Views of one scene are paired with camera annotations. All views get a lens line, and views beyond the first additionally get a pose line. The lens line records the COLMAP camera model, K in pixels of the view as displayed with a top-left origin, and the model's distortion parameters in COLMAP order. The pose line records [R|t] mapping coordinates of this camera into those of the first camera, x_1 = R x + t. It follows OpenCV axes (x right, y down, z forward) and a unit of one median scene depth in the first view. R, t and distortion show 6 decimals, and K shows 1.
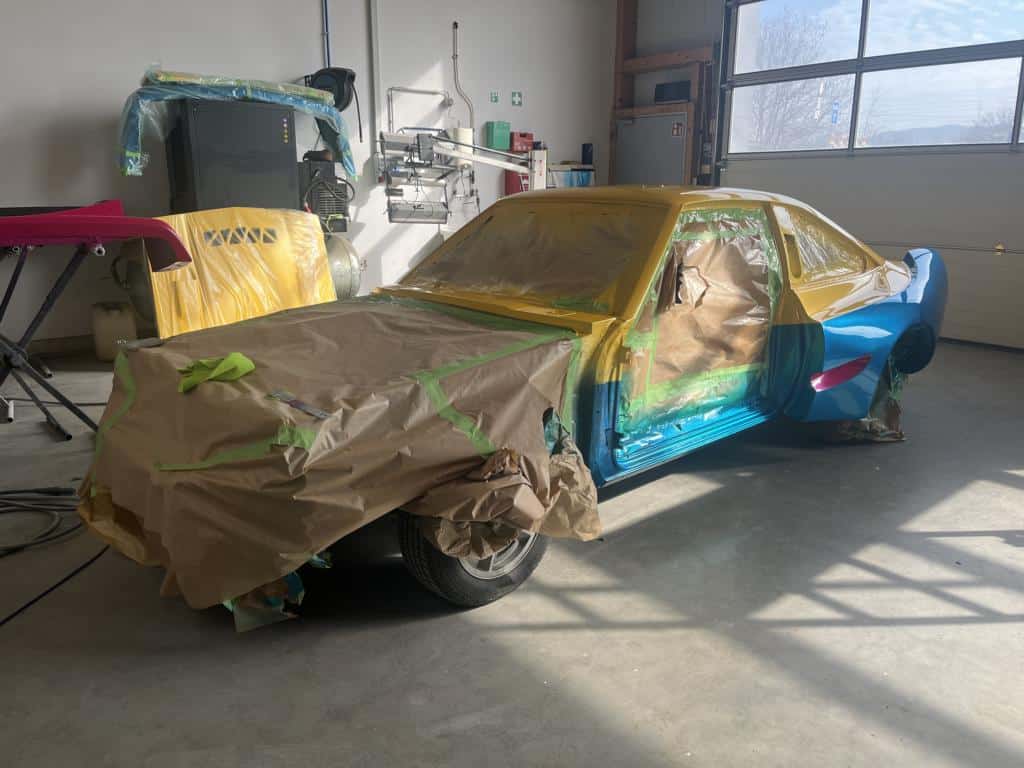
lens RADIAL K [[795.1, 0, 520.3], [0, 795.1, 383.7], [0, 0, 1]] dist [-0.001189, -0.000734]
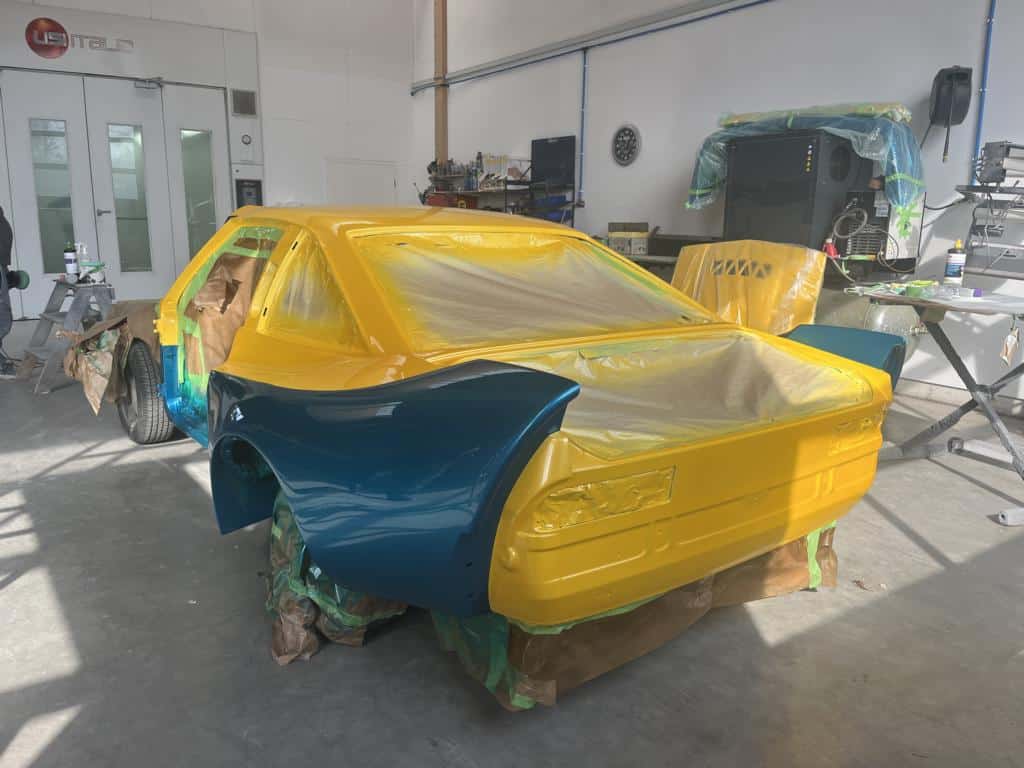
lens RADIAL K [[795.1, 0, 520.3], [0, 795.1, 383.7], [0, 0, 1]] dist [-0.001189, -0.000734]
pose [[-0.092230, 0.209924, -0.973358, 1.170883], [-0.249705, 0.941412, 0.226695, -0.348034], [0.963920, 0.263960, -0.034407, 1.363000]]
